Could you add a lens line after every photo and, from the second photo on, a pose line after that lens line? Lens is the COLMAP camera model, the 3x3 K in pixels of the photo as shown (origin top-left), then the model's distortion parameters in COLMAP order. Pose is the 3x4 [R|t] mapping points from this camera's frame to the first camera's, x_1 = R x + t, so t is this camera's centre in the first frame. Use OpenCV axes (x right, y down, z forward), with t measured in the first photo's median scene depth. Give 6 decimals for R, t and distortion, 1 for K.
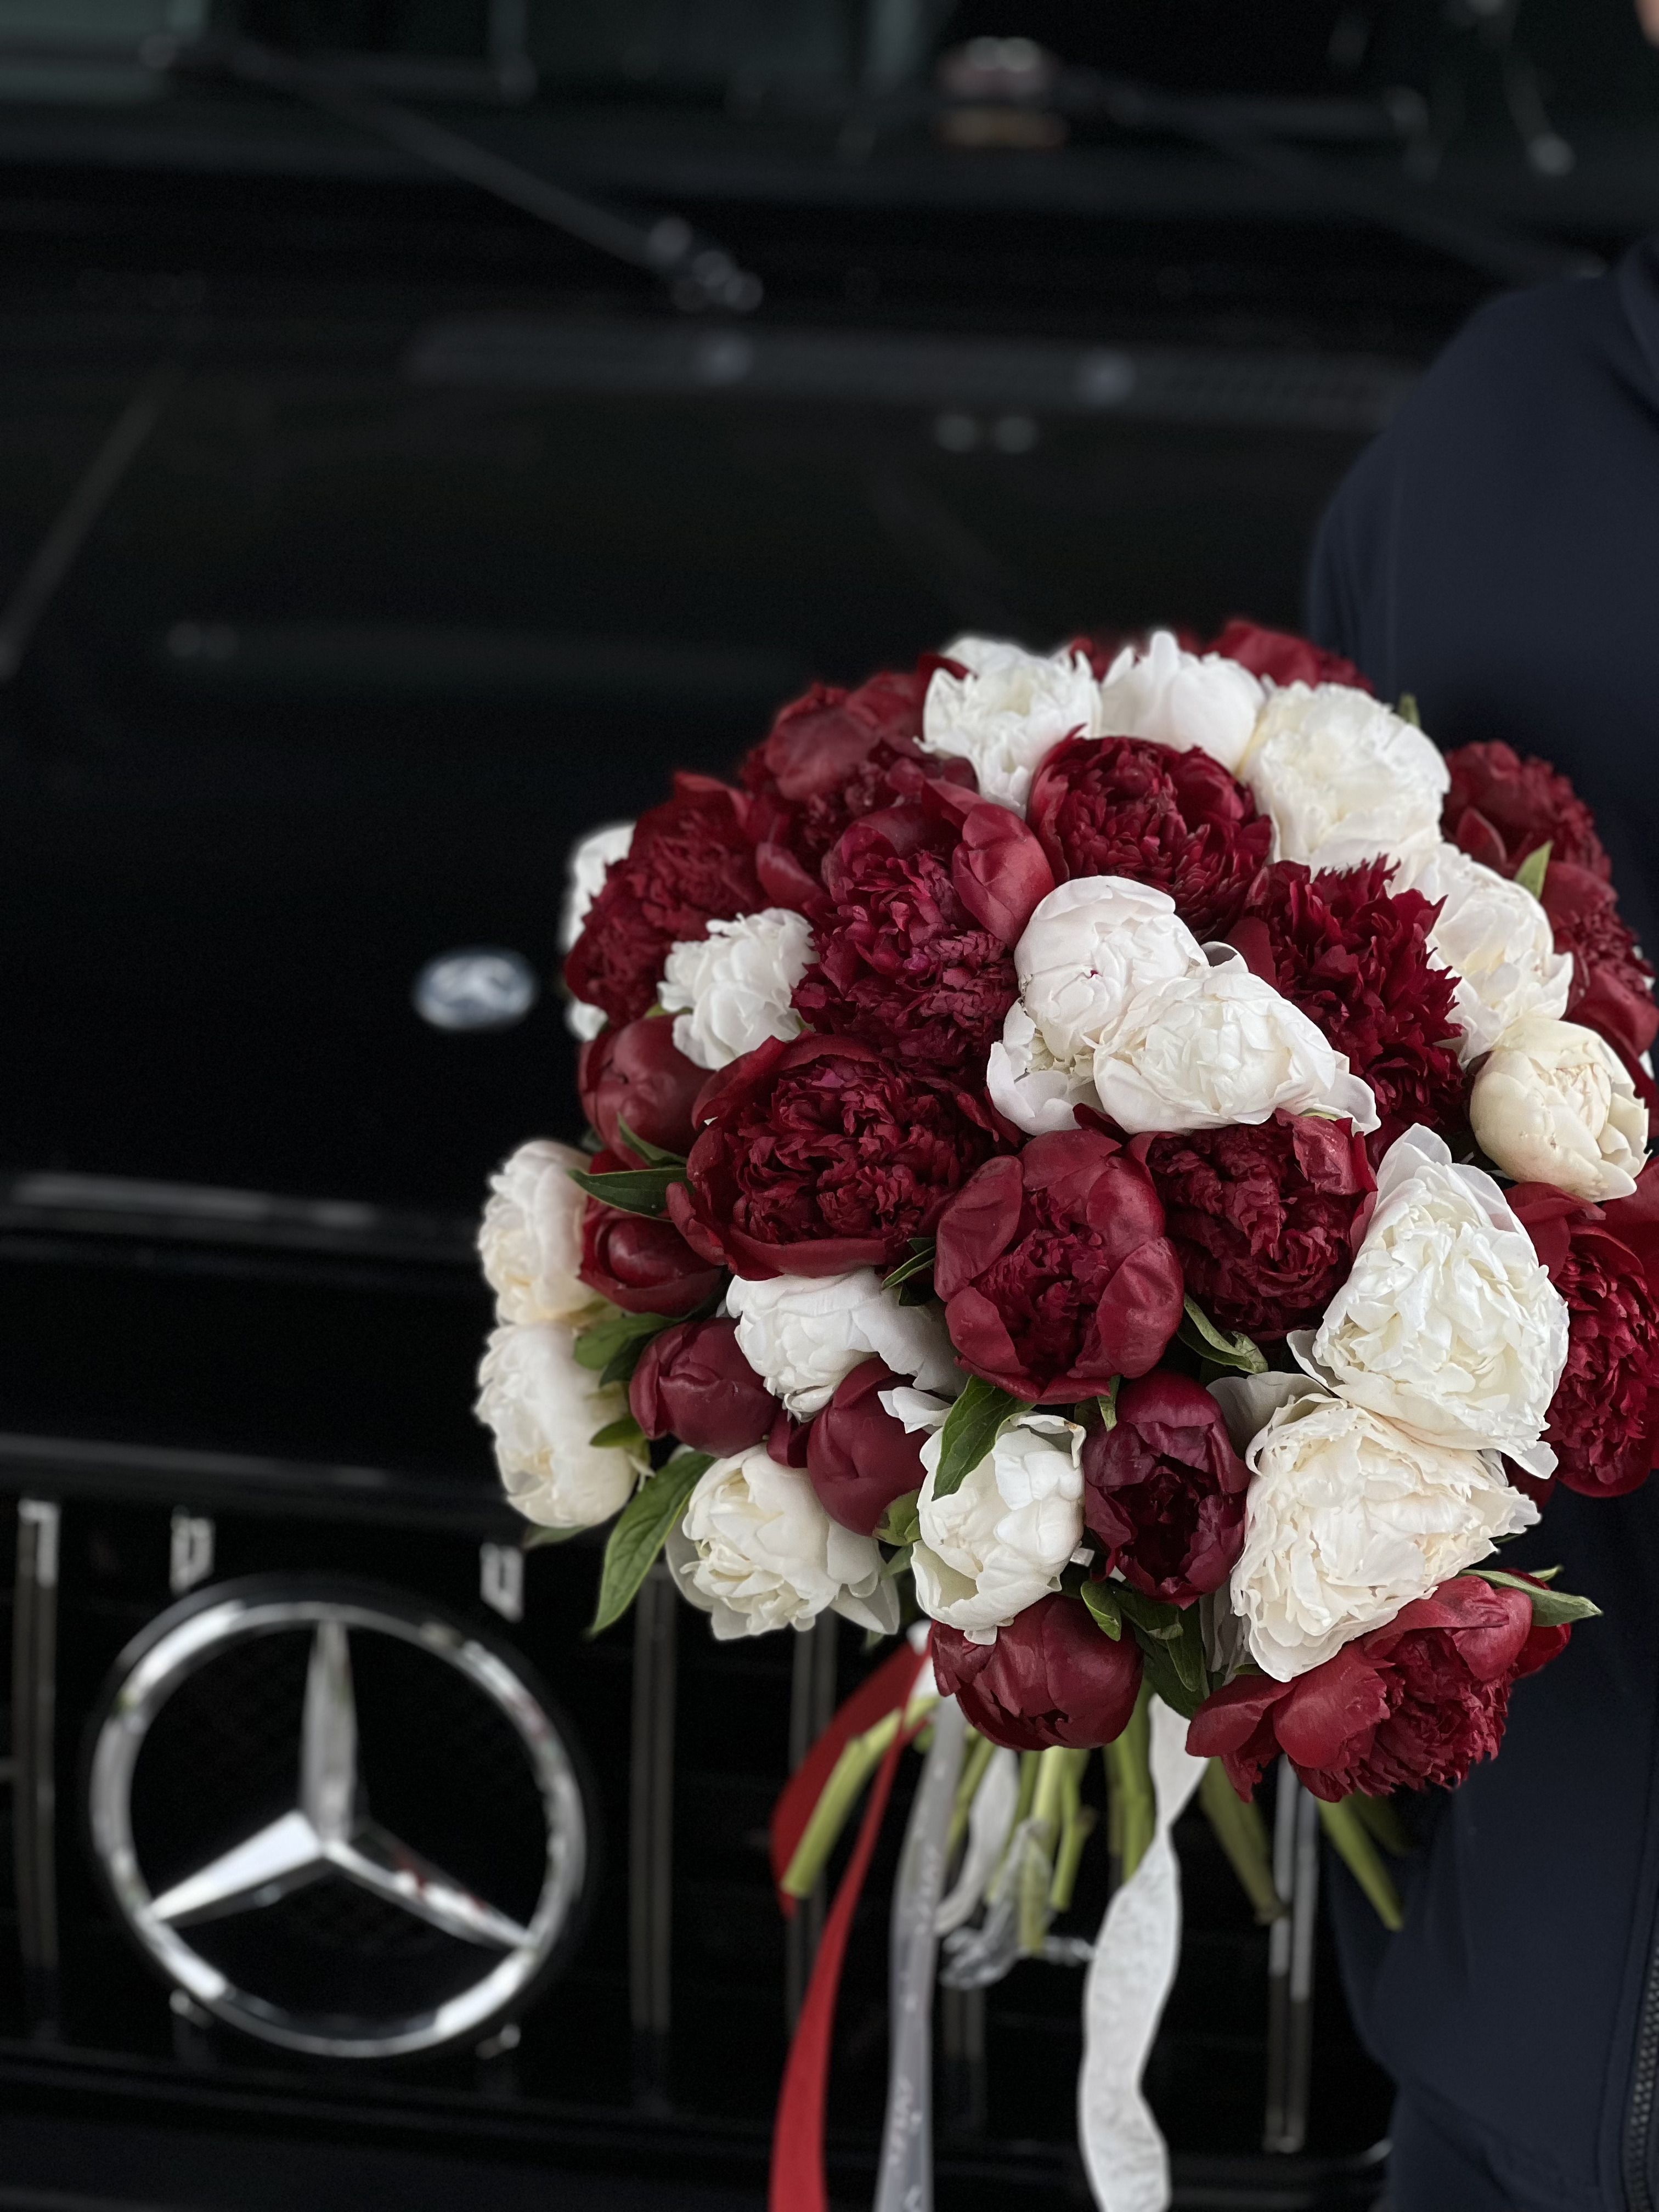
lens RADIAL K [[4936.8, 0, 829.5], [0, 4936.8, 1106.0], [0, 0, 1]] dist [0.043896, 0.407952]
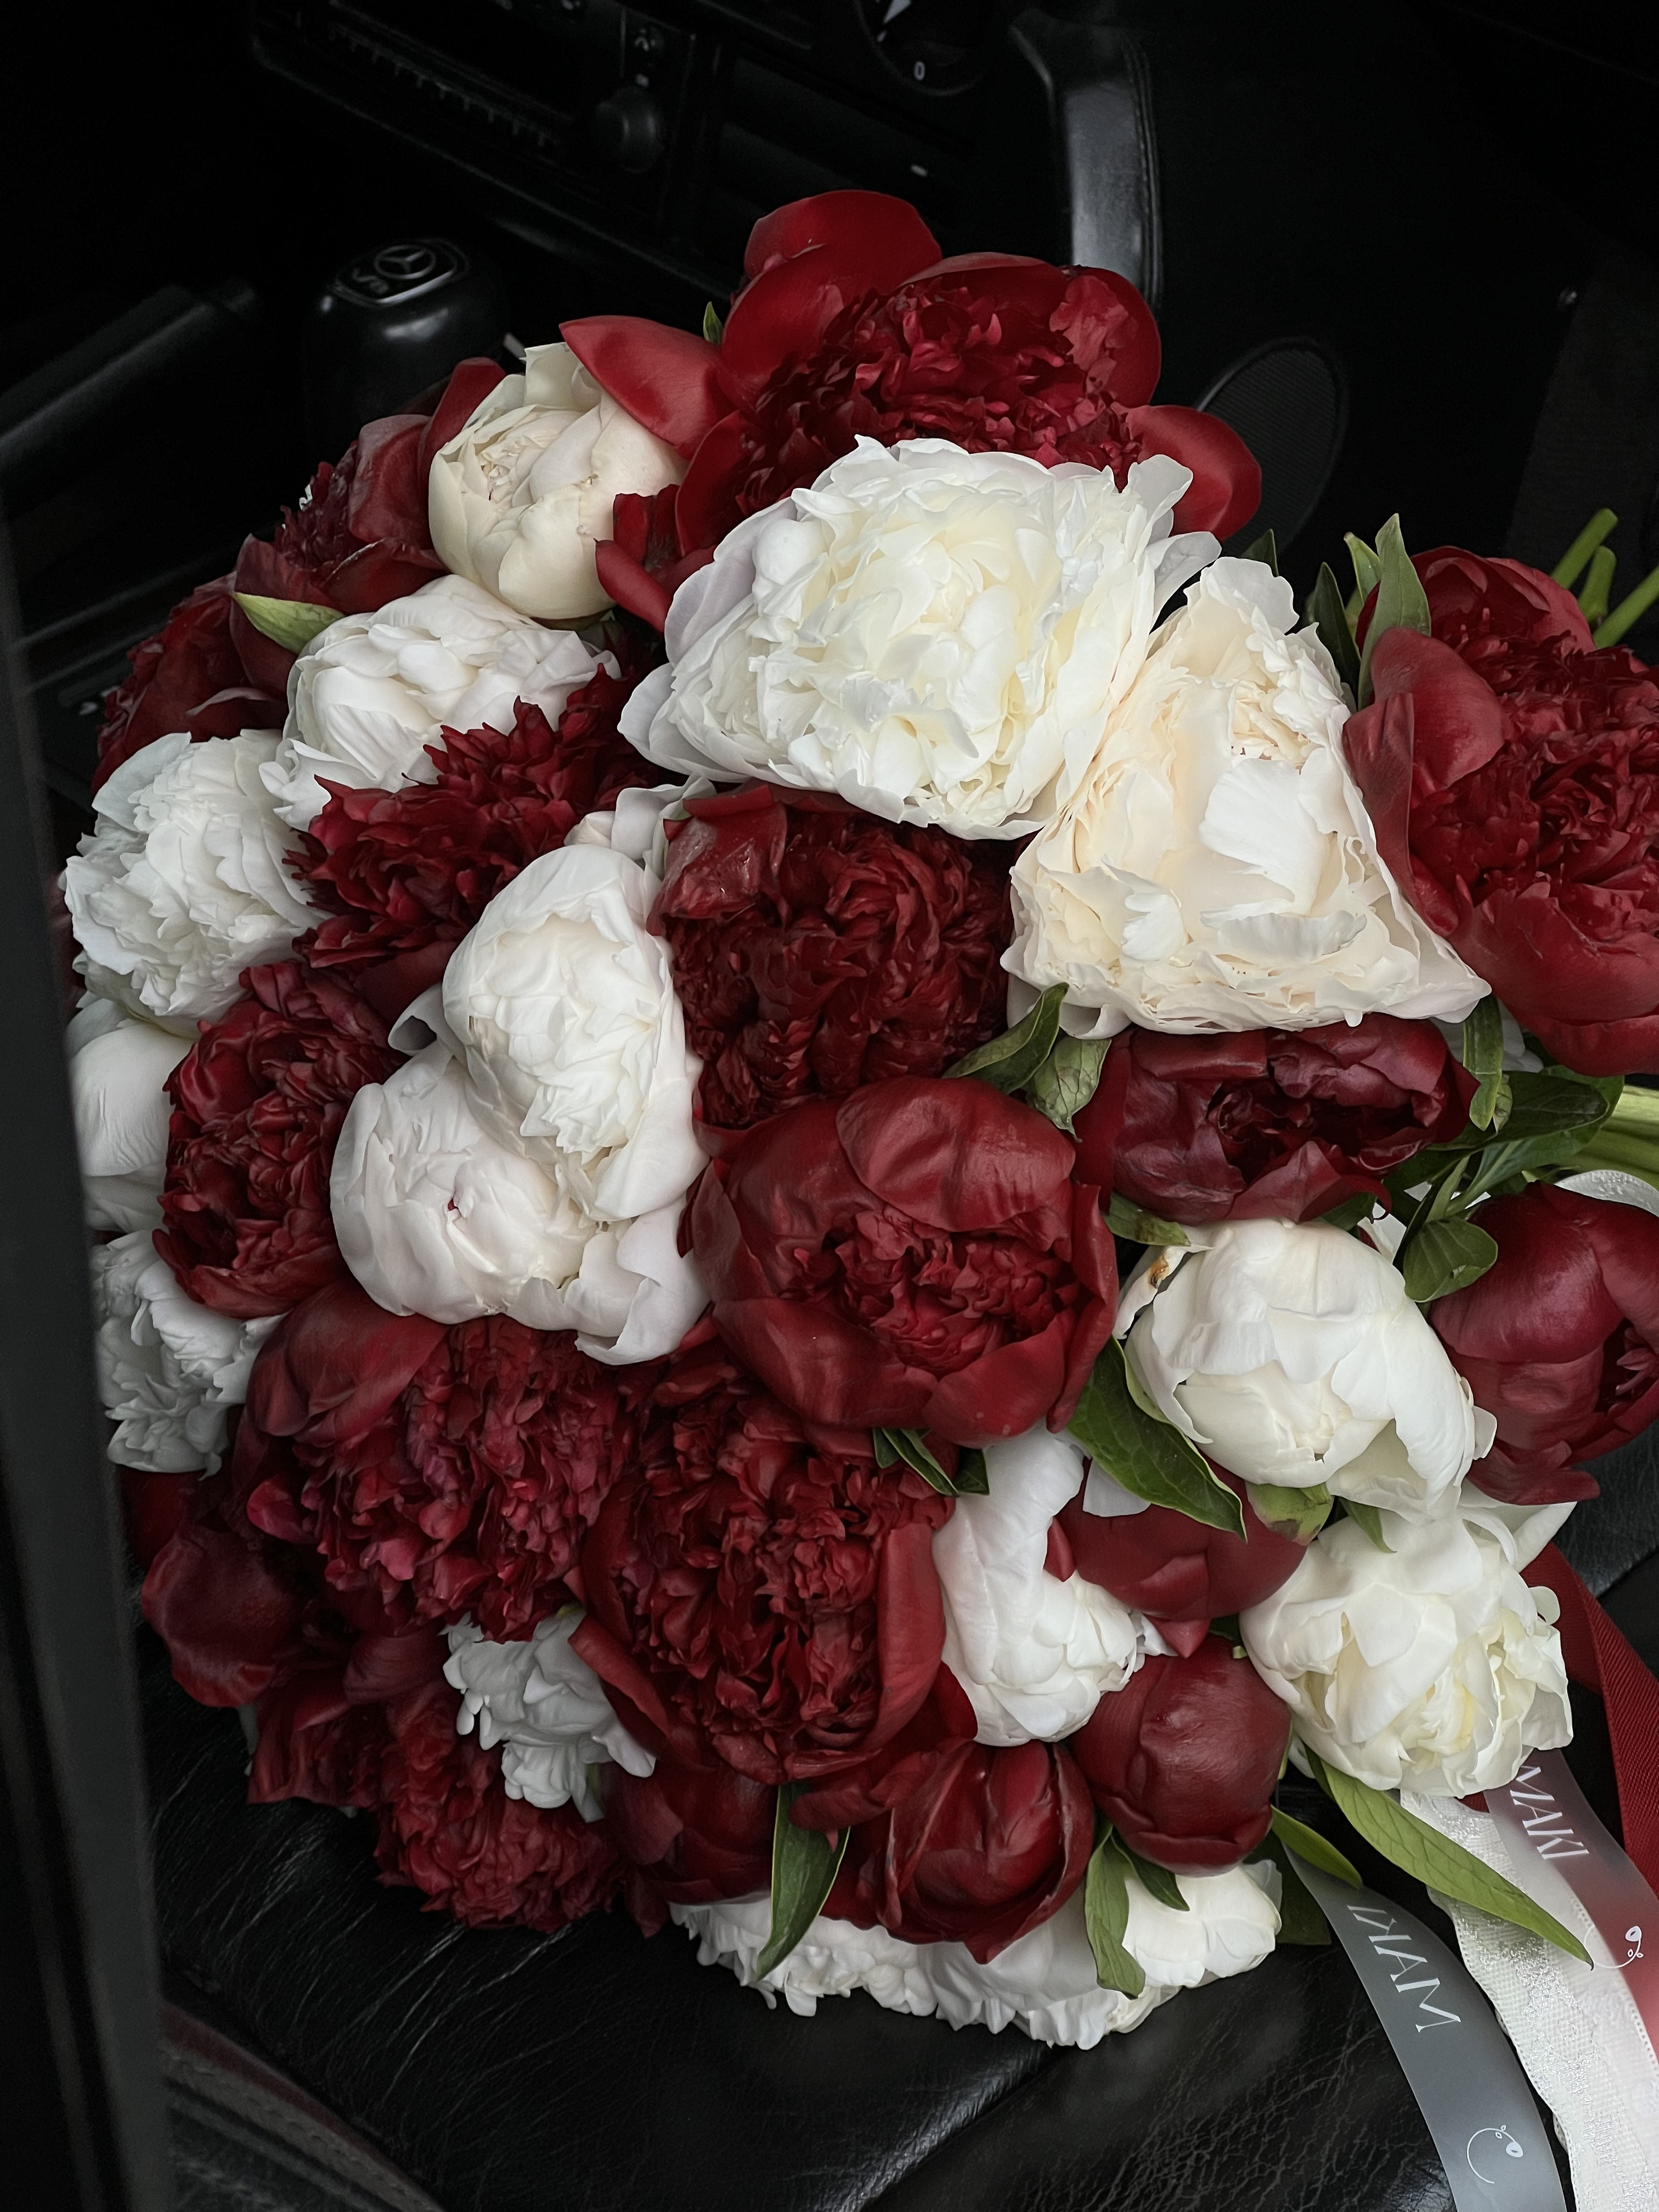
lens RADIAL K [[4977.4, 0, 829.5], [0, 4977.4, 1106.0], [0, 0, 1]] dist [-1.667512, 0.066451]
pose [[-0.015217, -0.996897, 0.077238, 0.014346], [0.996339, -0.008618, 0.085061, -0.035358], [-0.084131, 0.078249, 0.993378, 0.322957]]
